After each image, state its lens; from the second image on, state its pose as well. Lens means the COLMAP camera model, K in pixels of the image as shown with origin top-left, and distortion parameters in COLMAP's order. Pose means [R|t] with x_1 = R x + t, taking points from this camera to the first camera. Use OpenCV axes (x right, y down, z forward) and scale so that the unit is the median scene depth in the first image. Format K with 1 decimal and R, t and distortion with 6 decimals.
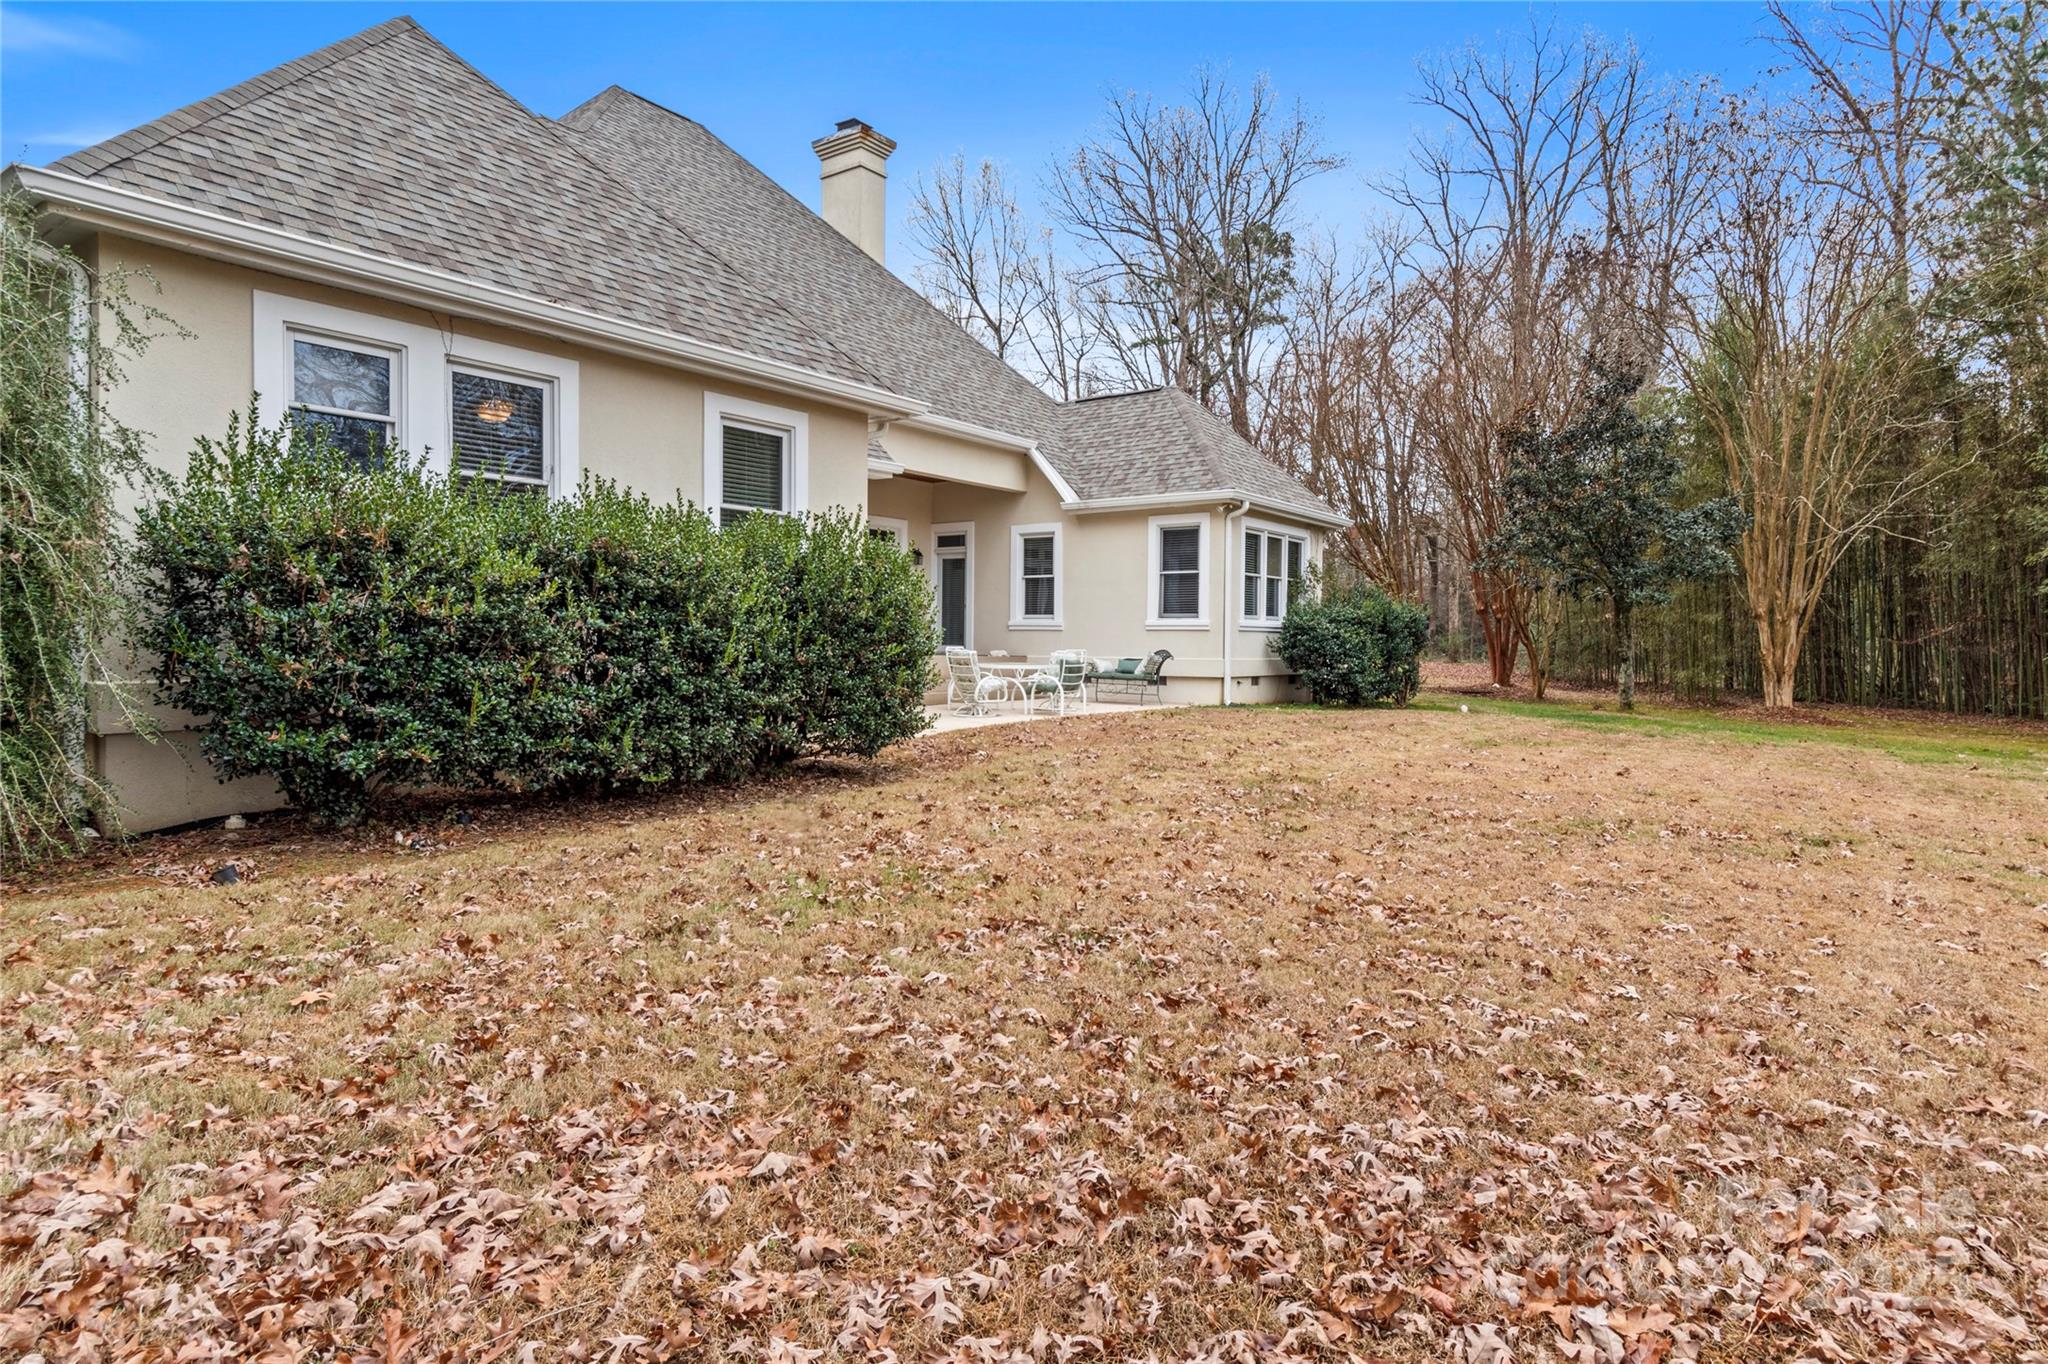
lens RADIAL K [[1085.7, 0, 1027.1], [0, 1085.7, 678.4], [0, 0, 1]] dist [-0.001037, -0.000229]
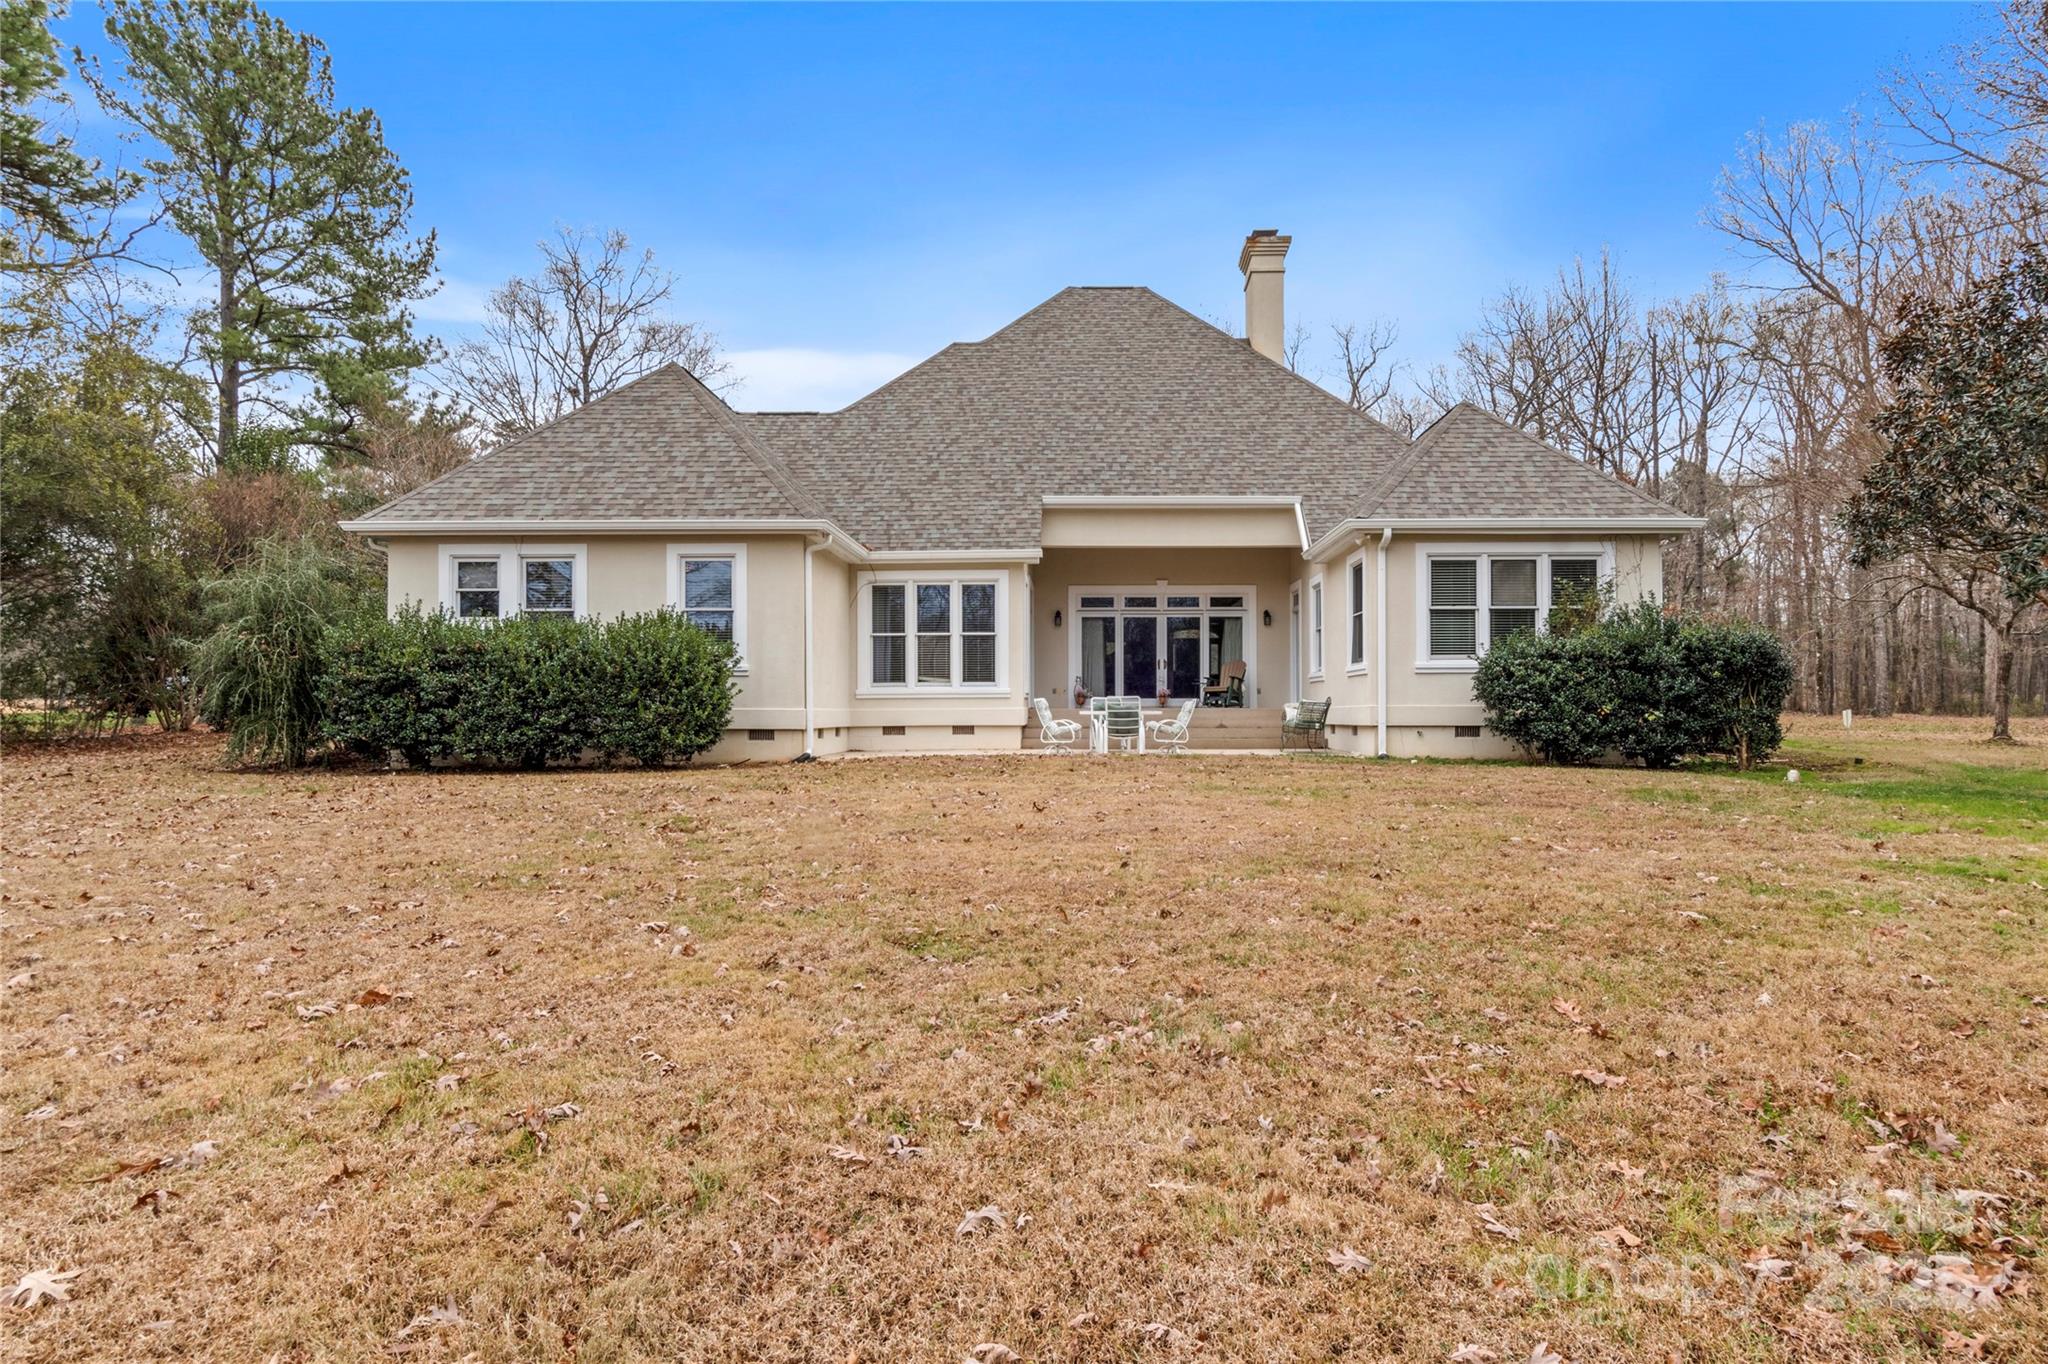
lens RADIAL K [[1085.7, 0, 1020.1], [0, 1085.7, 689.3], [0, 0, 1]] dist [-0.001037, -0.000229]
pose [[0.584157, -0.036390, -0.810825, 0.716380], [-0.022753, 0.997868, -0.061177, 0.030210], [0.811322, 0.054186, 0.582083, 0.227997]]
